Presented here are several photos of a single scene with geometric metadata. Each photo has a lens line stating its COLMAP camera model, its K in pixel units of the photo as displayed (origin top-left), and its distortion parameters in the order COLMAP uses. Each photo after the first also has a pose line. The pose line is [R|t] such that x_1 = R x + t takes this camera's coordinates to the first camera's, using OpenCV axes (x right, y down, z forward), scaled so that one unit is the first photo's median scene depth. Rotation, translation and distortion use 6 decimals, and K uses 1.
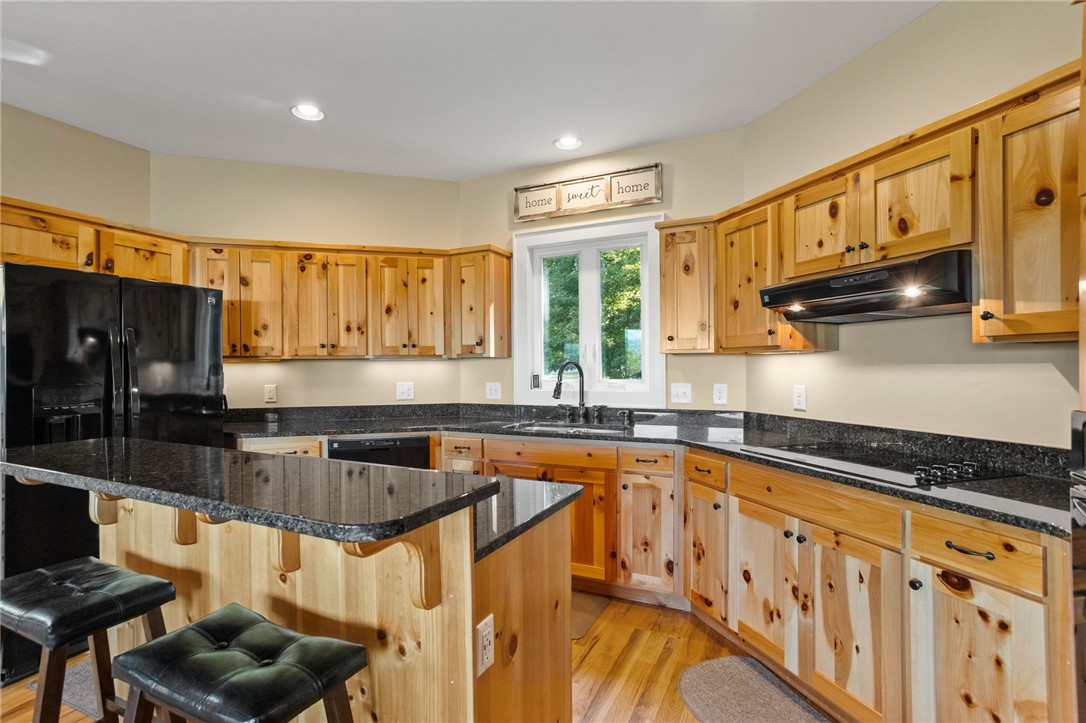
lens RADIAL K [[527.5, 0, 540.4], [0, 527.5, 361.7], [0, 0, 1]] dist [-0.003078, 0.003879]
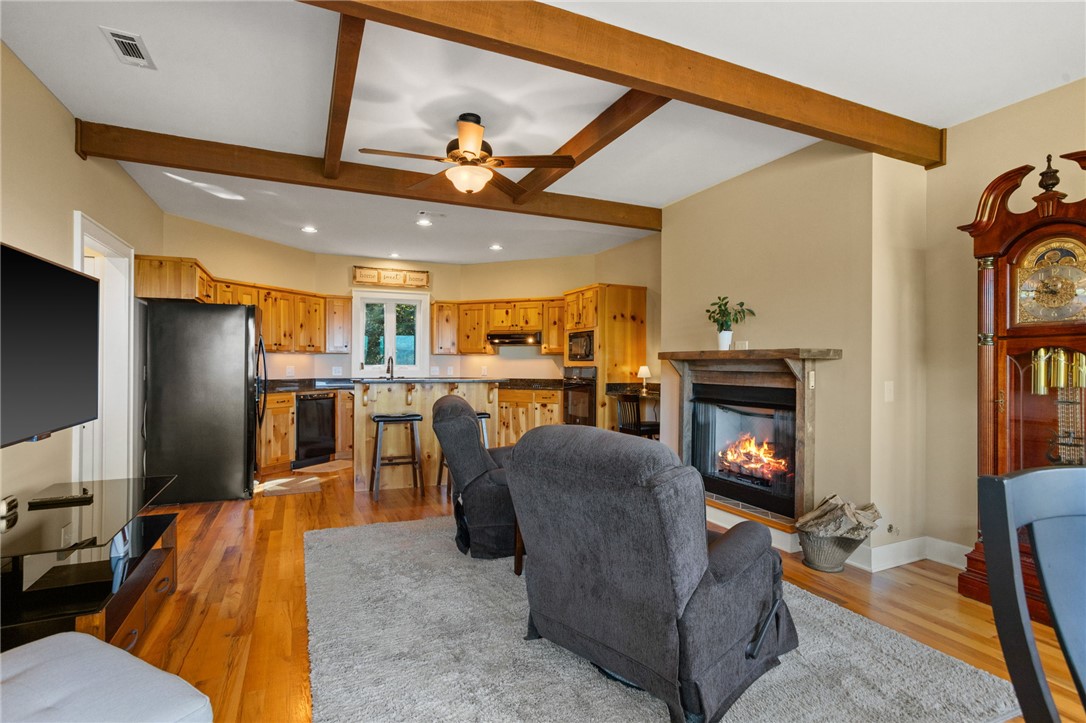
lens RADIAL K [[527.5, 0, 541.7], [0, 527.5, 362.2], [0, 0, 1]] dist [-0.003078, 0.003879]
pose [[0.626803, 0.016408, 0.779005, -1.395152], [-0.013384, 0.999857, -0.010291, 0.041814], [-0.779063, -0.003976, 0.626933, -0.927223]]
